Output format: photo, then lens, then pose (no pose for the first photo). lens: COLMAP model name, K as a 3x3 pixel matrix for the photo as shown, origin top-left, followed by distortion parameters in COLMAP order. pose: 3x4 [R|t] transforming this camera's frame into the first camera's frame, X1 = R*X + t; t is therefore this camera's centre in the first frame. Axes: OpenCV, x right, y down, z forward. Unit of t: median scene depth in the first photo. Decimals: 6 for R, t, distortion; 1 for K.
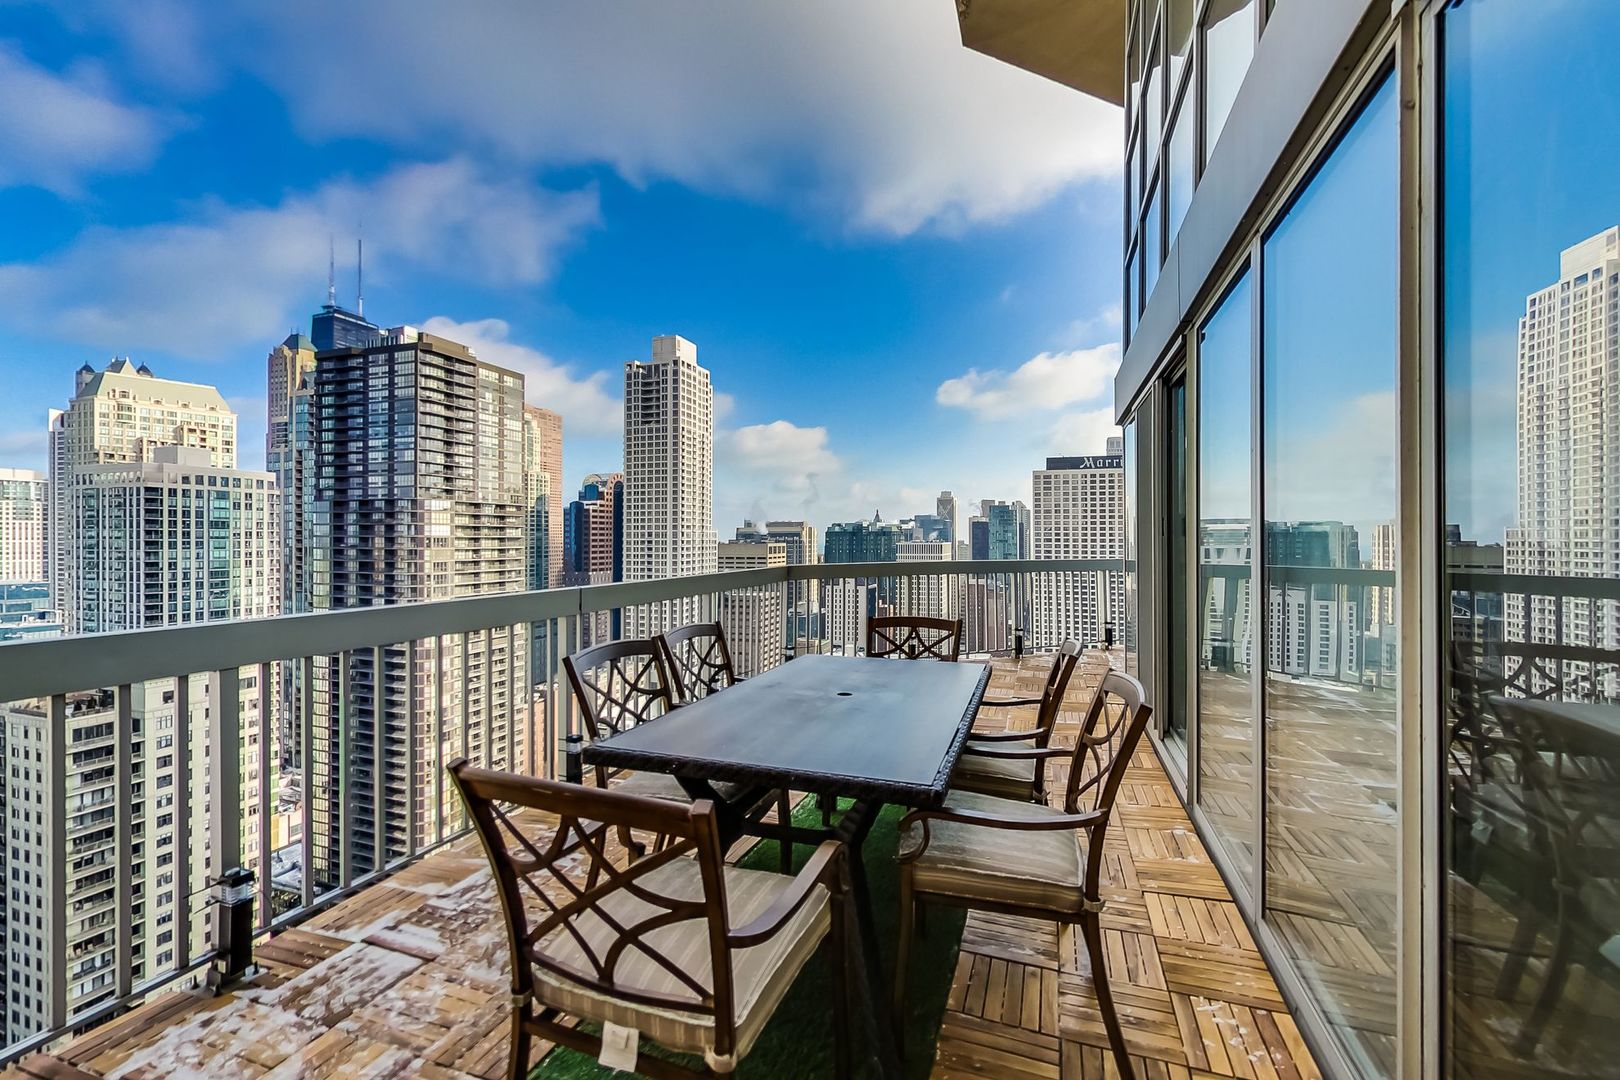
lens RADIAL K [[686.1, 0, 810.3], [0, 686.1, 534.6], [0, 0, 1]] dist [0.008357, -0.001635]
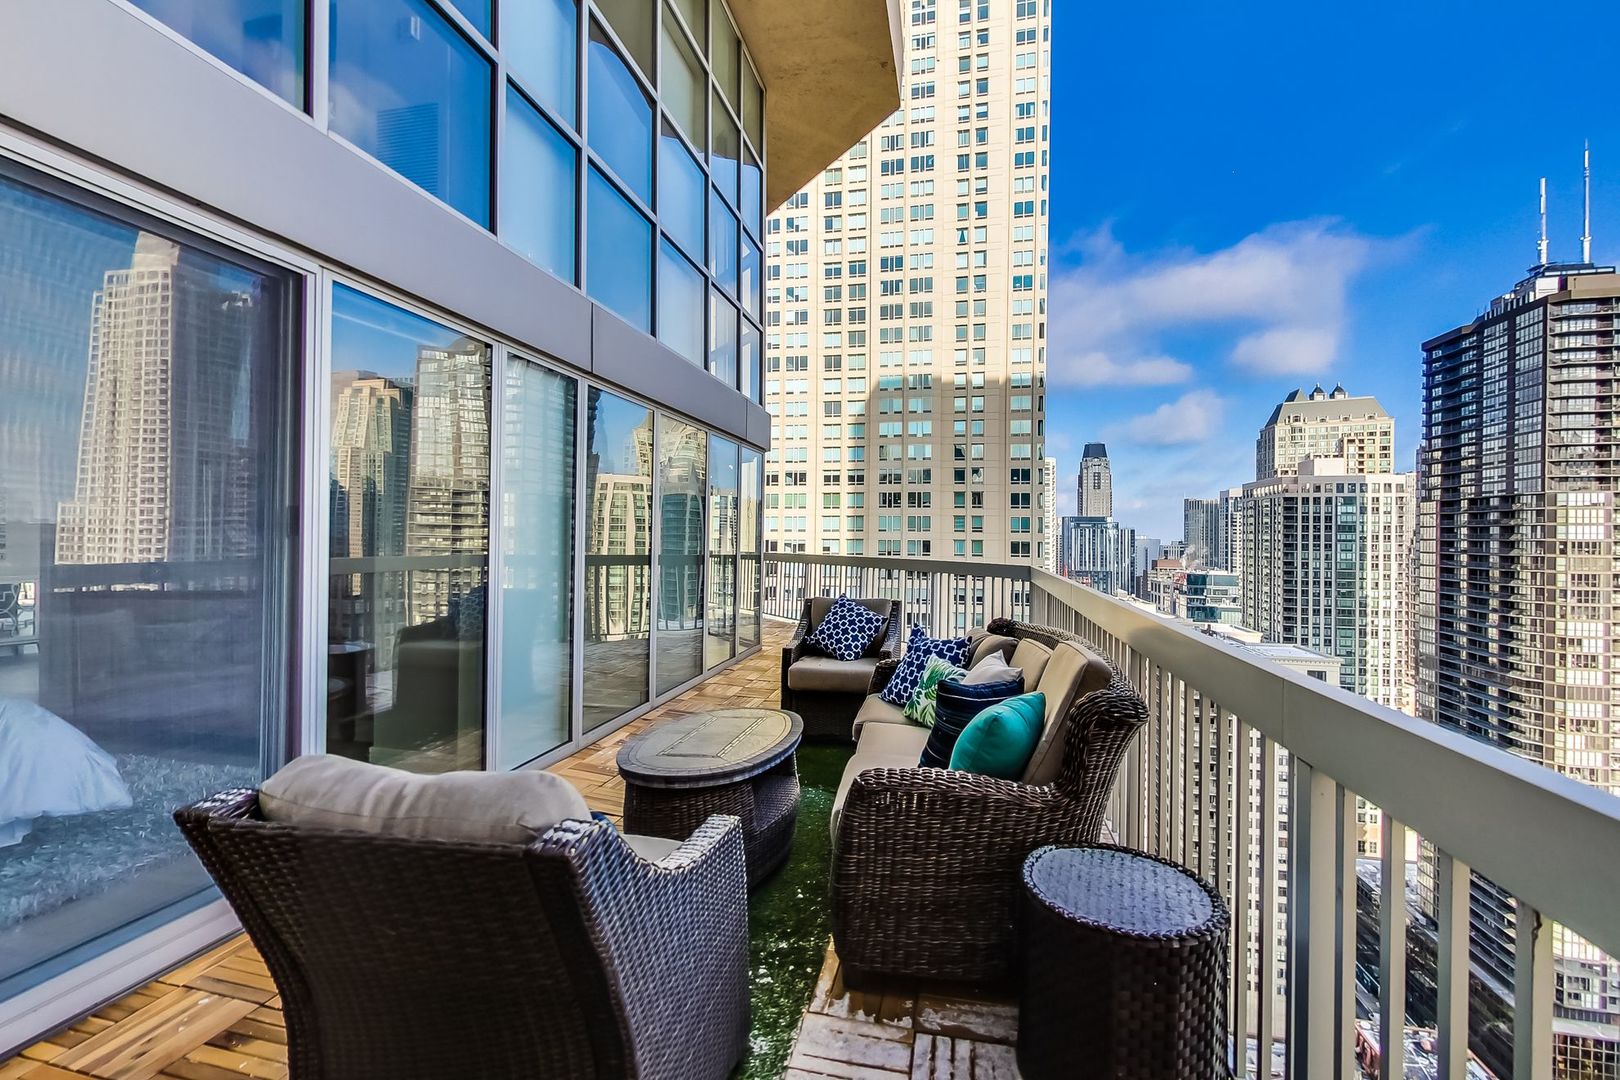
lens RADIAL K [[686.1, 0, 812.9], [0, 686.1, 538.0], [0, 0, 1]] dist [0.008357, -0.001635]
pose [[0.123443, -0.000420, -0.992352, 0.091513], [0.000064, 1.000000, -0.000415, 0.000357], [0.992352, -0.000012, 0.123443, 0.048654]]
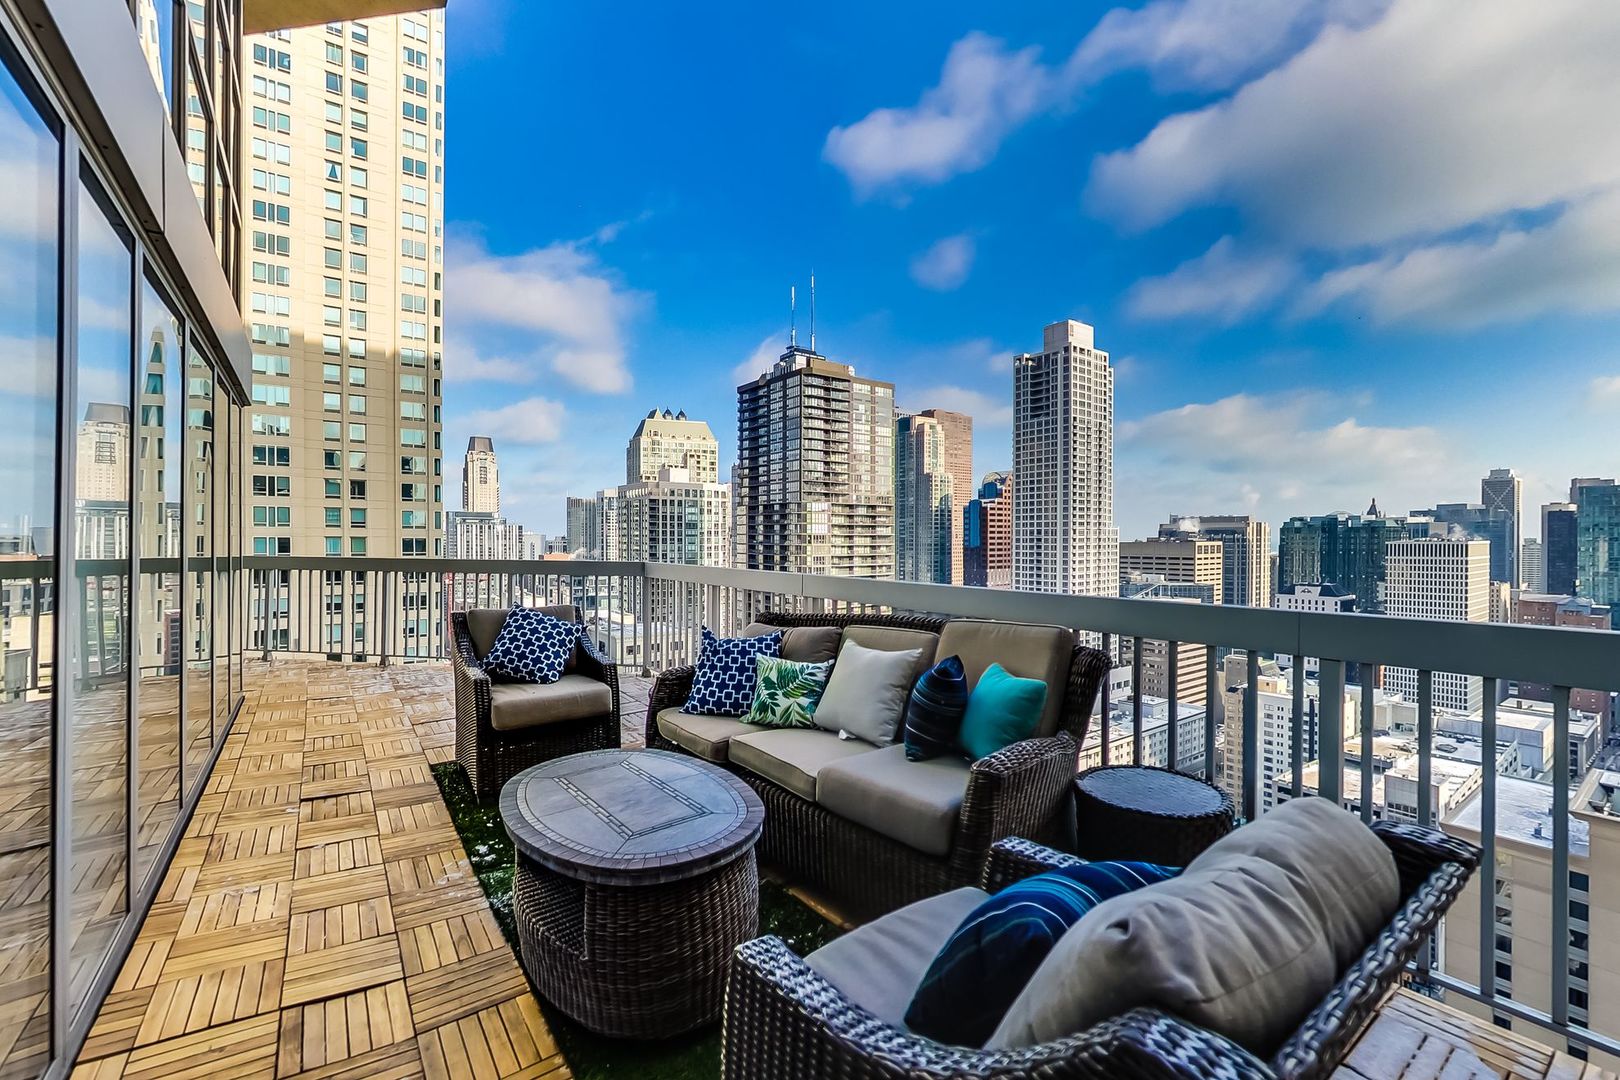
lens RADIAL K [[686.1, 0, 813.3], [0, 686.1, 534.8], [0, 0, 1]] dist [0.008357, -0.001635]
pose [[0.823176, -0.001621, -0.567784, 0.084396], [0.003785, 0.999989, 0.002632, 0.000409], [0.567774, -0.004315, 0.823174, 0.040200]]
